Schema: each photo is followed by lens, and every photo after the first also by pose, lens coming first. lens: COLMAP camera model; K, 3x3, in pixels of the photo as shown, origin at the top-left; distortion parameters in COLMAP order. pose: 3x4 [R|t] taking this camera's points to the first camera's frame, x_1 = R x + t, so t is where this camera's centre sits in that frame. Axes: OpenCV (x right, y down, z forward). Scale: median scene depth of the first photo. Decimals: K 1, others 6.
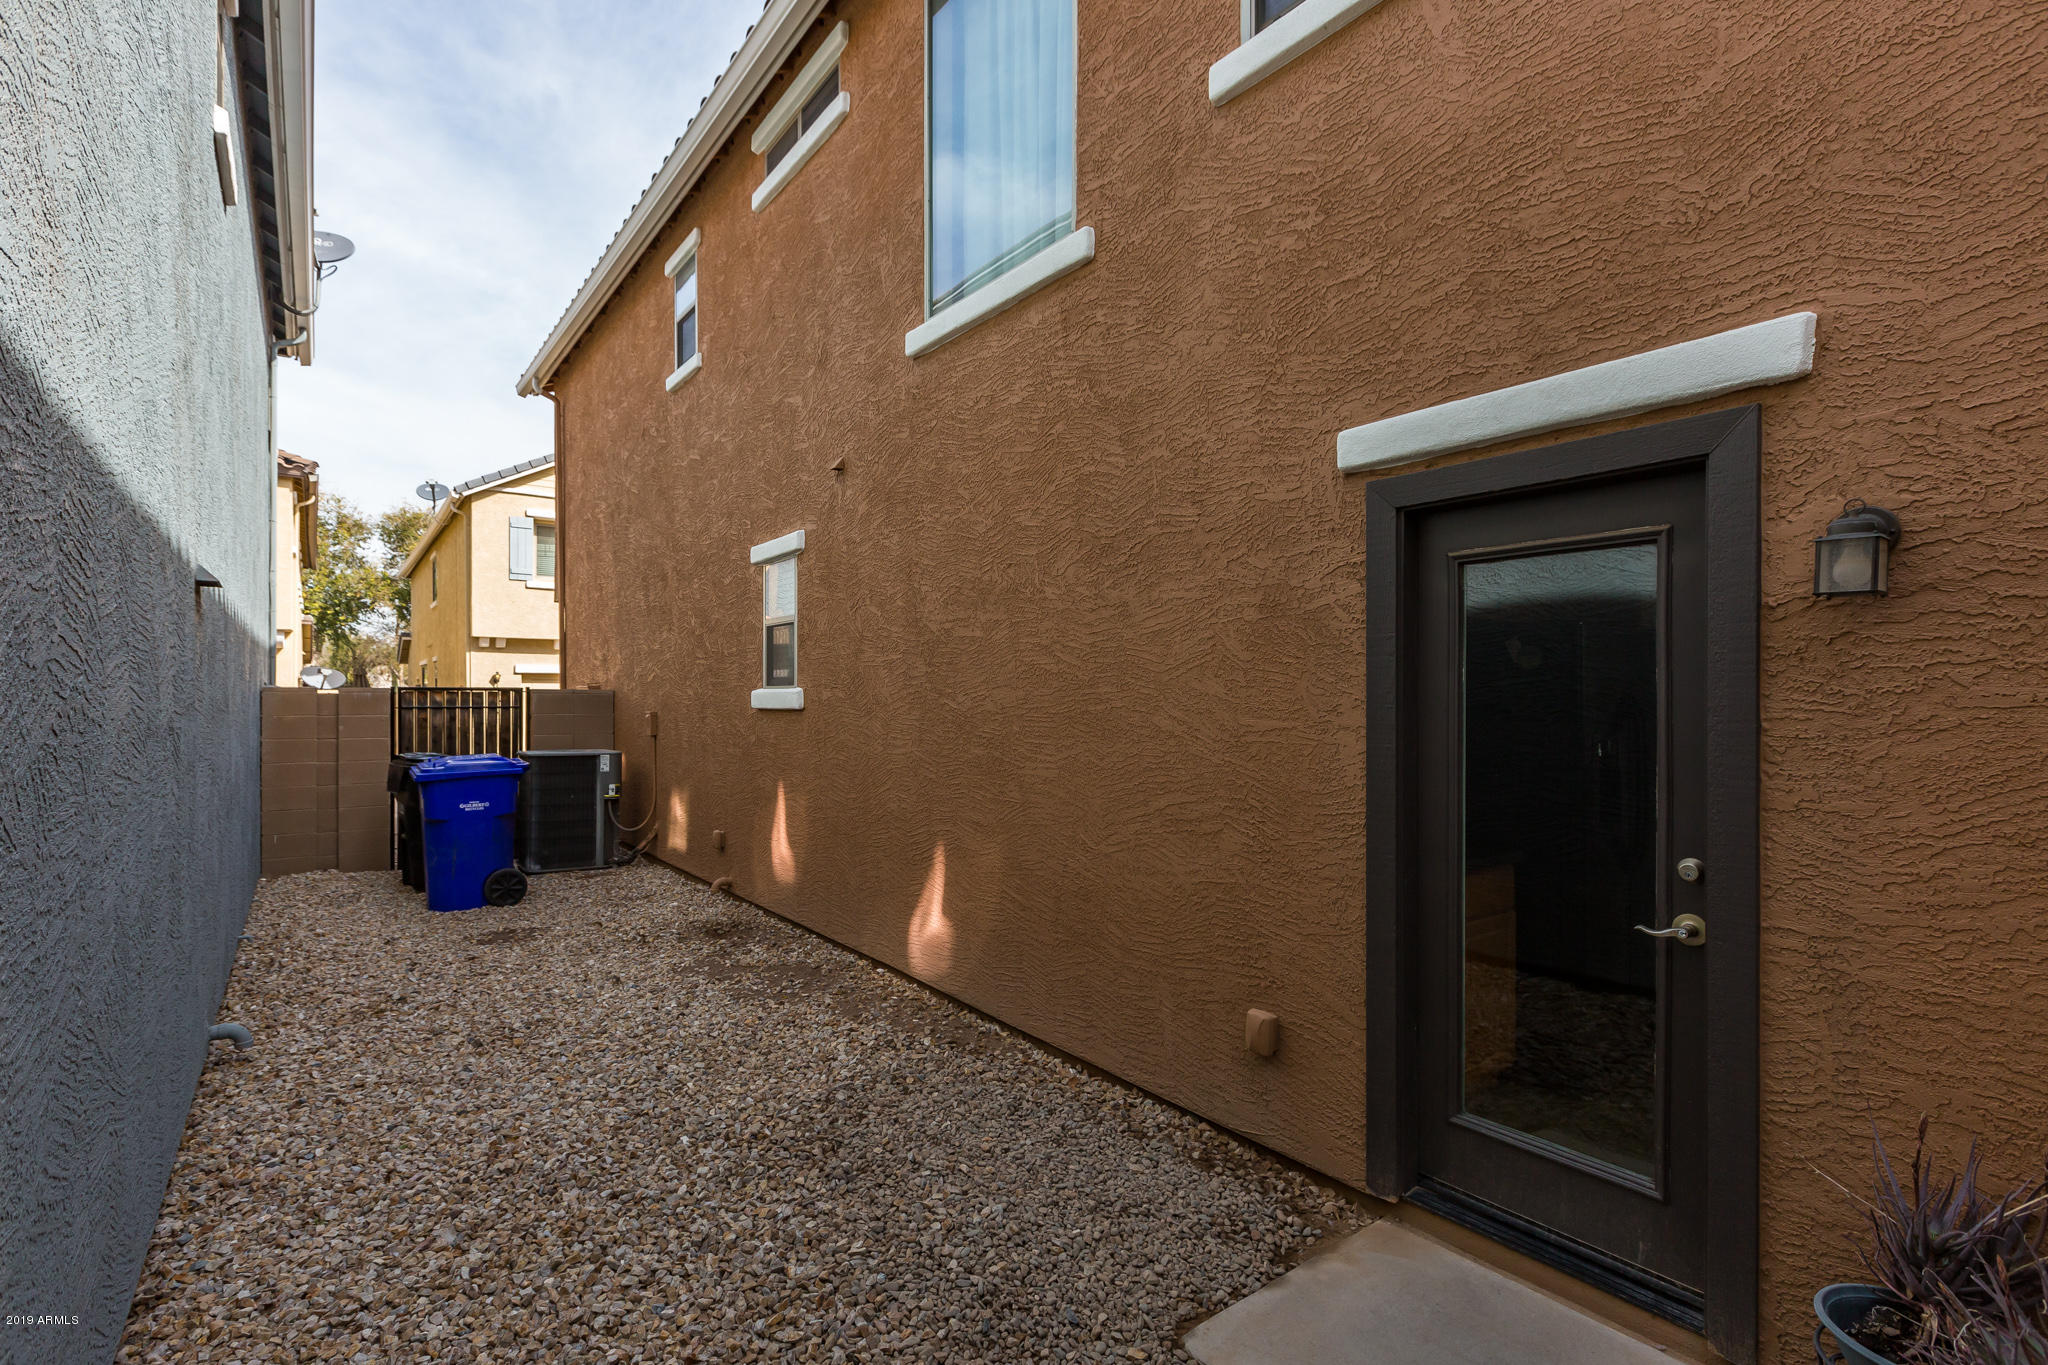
lens RADIAL K [[925.5, 0, 1017.7], [0, 925.5, 681.3], [0, 0, 1]] dist [-0.000769, 0.000277]
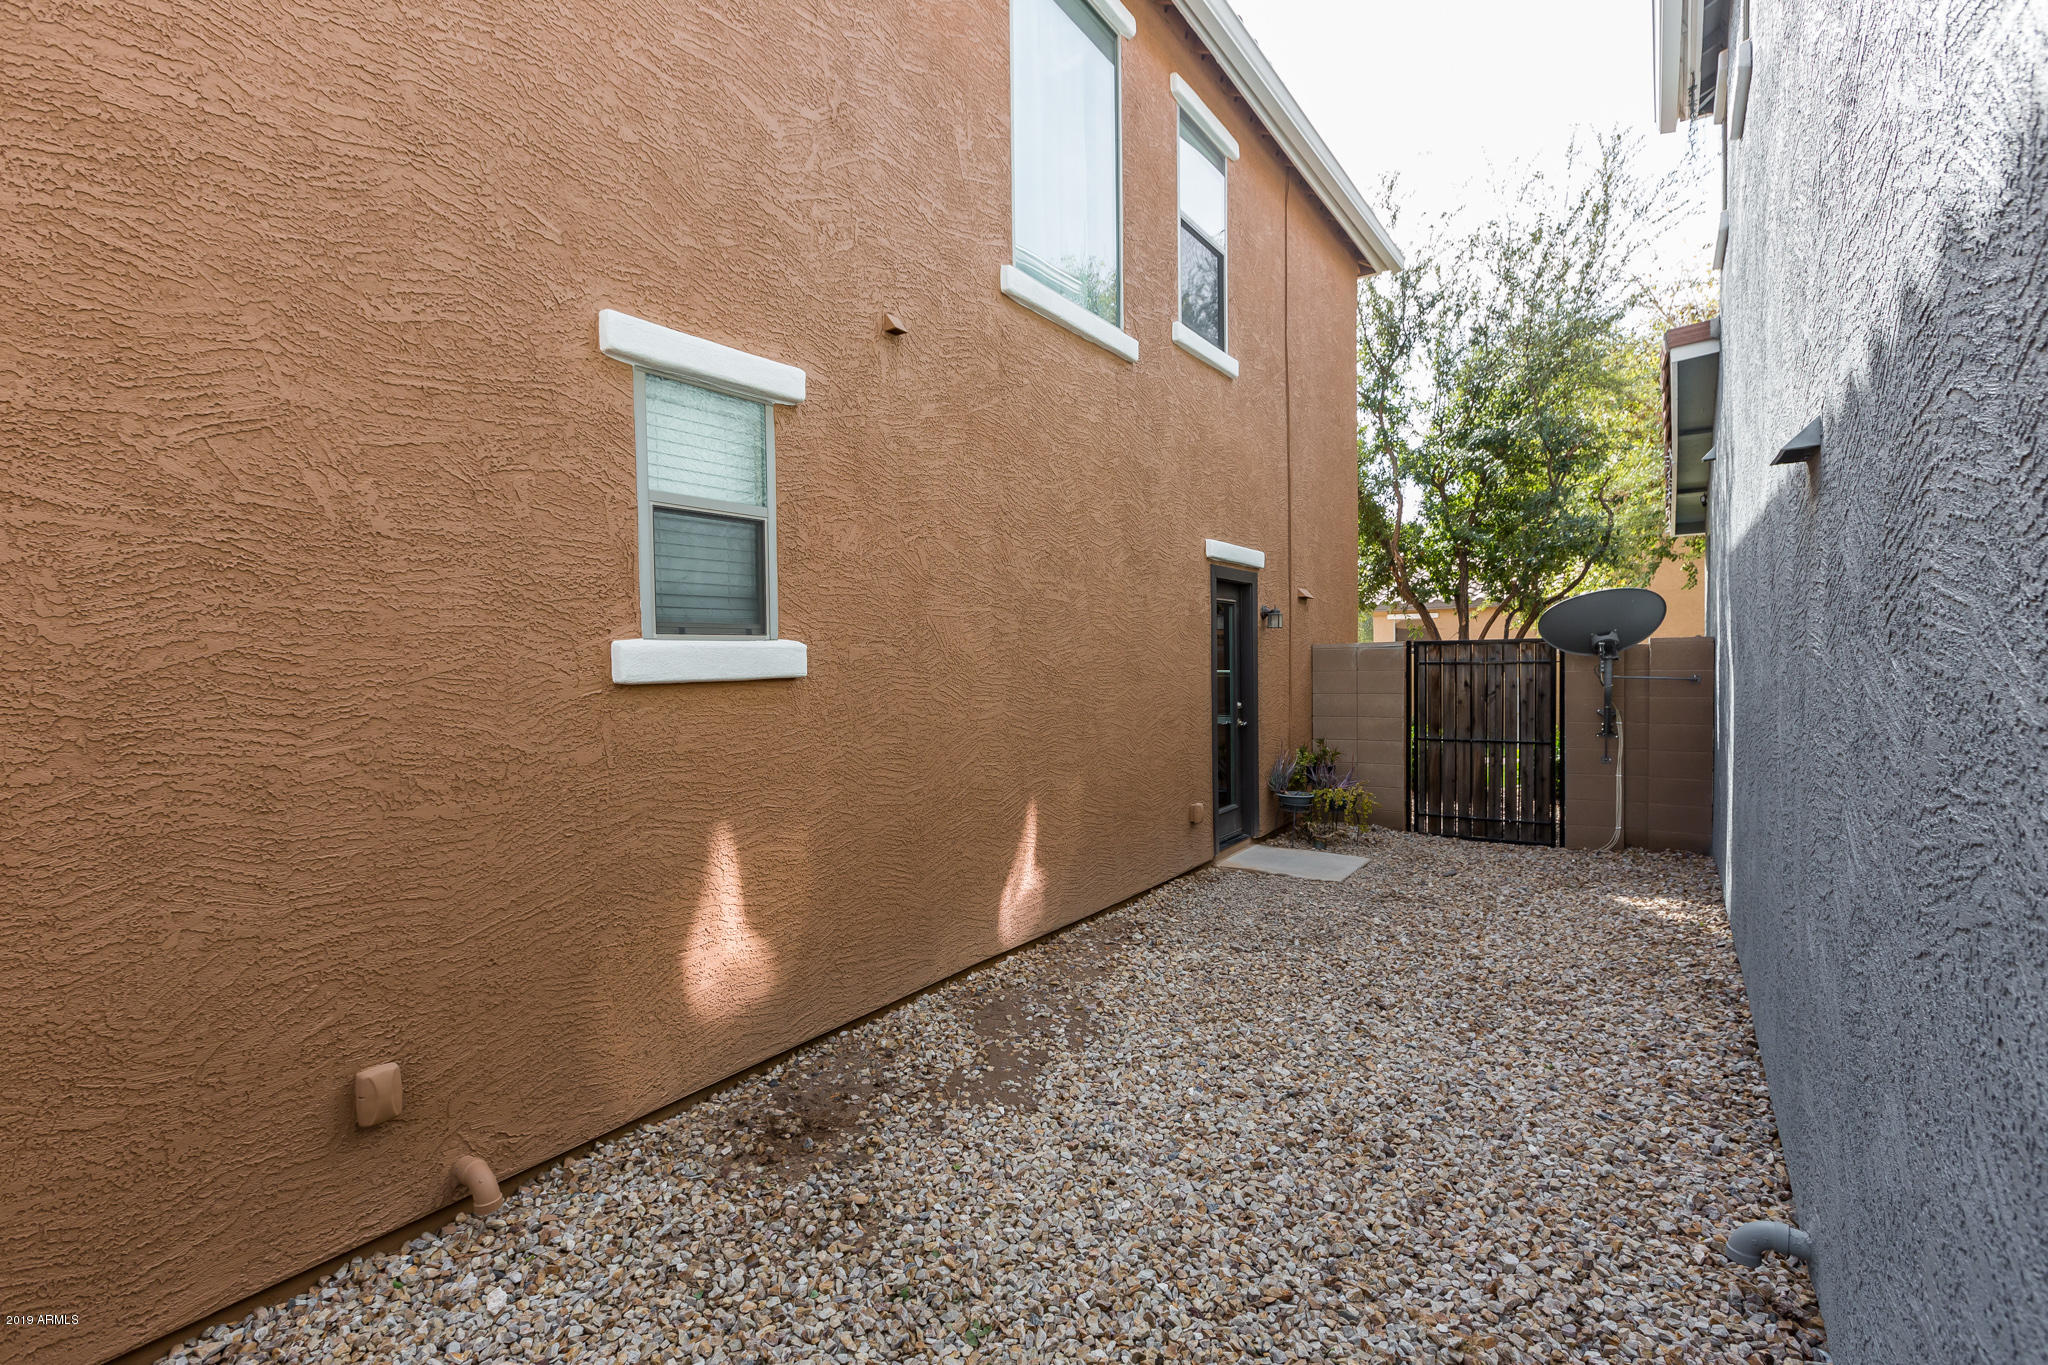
lens RADIAL K [[925.5, 0, 1017.7], [0, 925.5, 681.3], [0, 0, 1]] dist [-0.000769, 0.000277]
pose [[-0.304570, -0.013434, 0.952395, -1.087439], [0.002594, 0.999885, 0.014933, 0.032131], [-0.952486, 0.007019, -0.304500, 1.368152]]
